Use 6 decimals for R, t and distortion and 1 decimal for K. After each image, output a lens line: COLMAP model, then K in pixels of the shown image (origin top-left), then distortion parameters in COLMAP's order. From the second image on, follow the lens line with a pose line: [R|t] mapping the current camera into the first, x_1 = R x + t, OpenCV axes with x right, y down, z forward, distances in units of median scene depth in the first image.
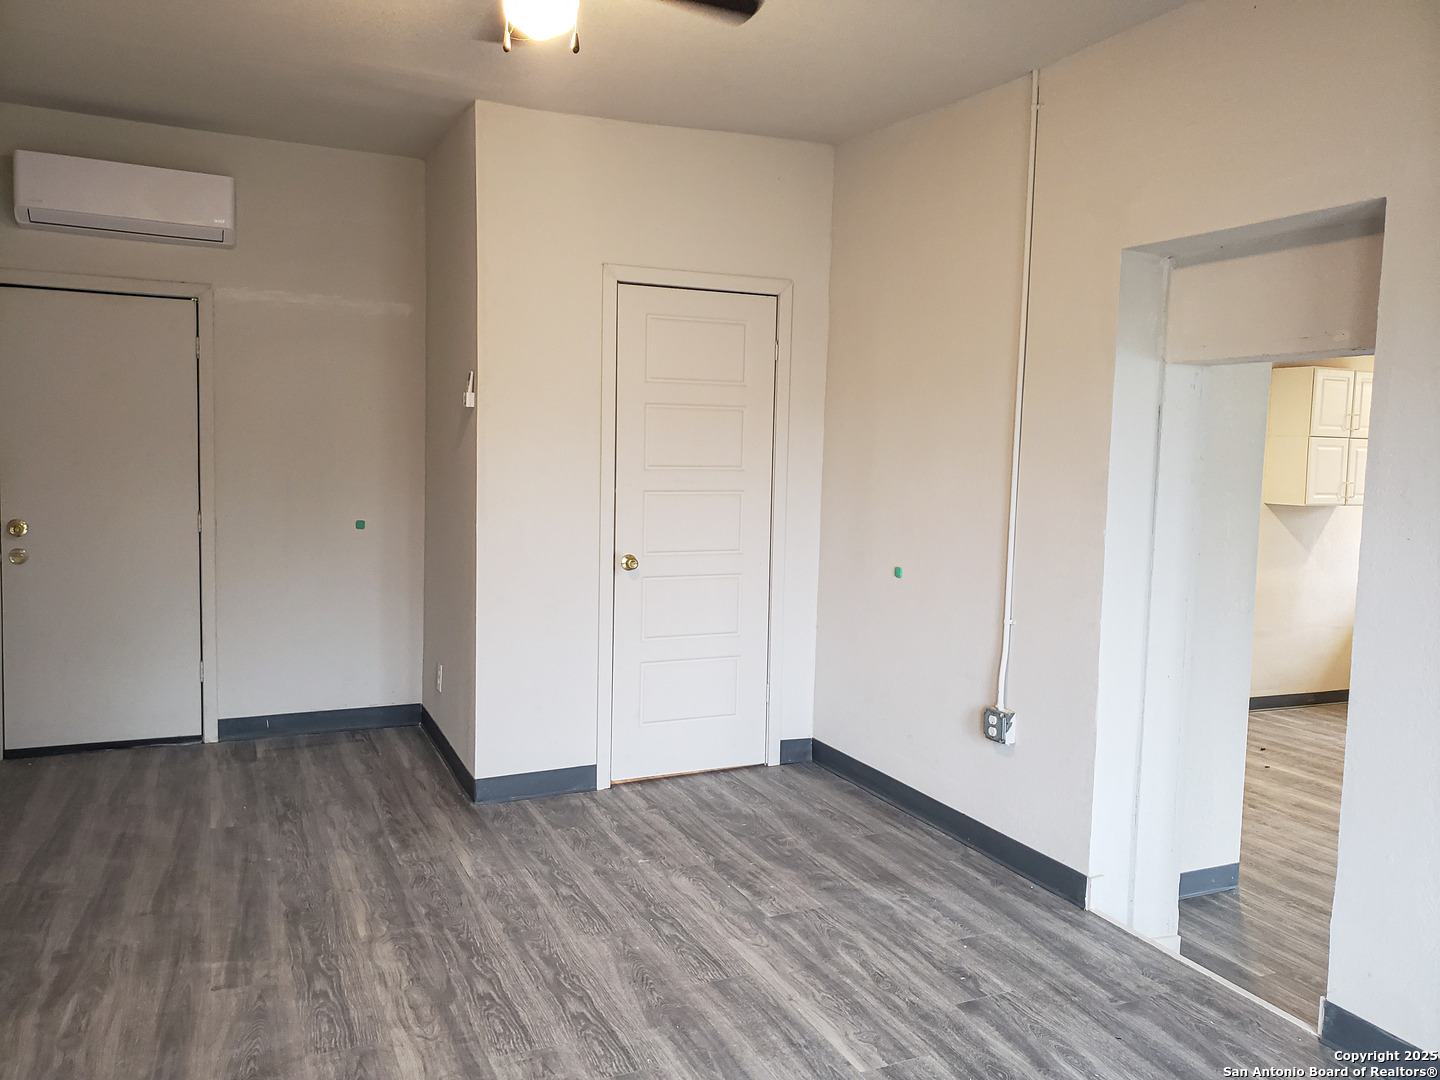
lens RADIAL K [[1142.0, 0, 734.4], [0, 1142.0, 536.7], [0, 0, 1]] dist [0.032151, -0.001660]
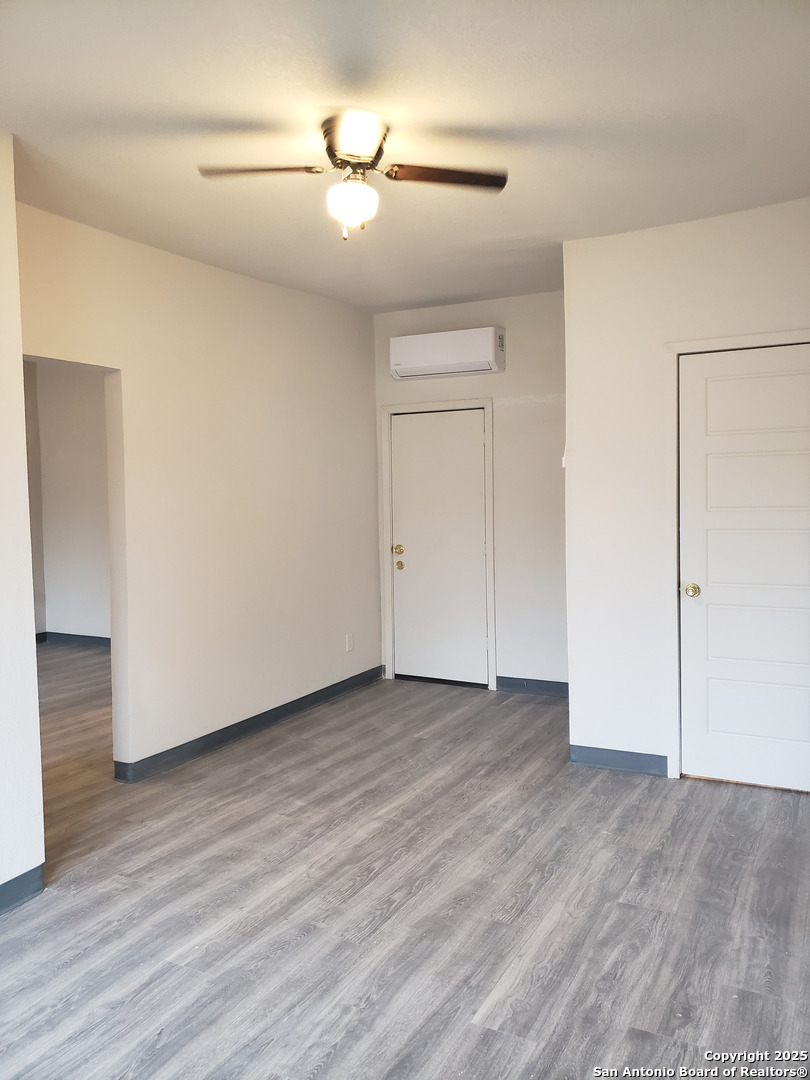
lens RADIAL K [[856.5, 0, 406.7], [0, 856.5, 539.6], [0, 0, 1]] dist [0.032151, -0.001660]
pose [[0.604325, 0.015801, -0.796581, 0.551313], [-0.039117, 0.999186, -0.009856, -0.011490], [0.795777, 0.037116, 0.604451, 0.284317]]
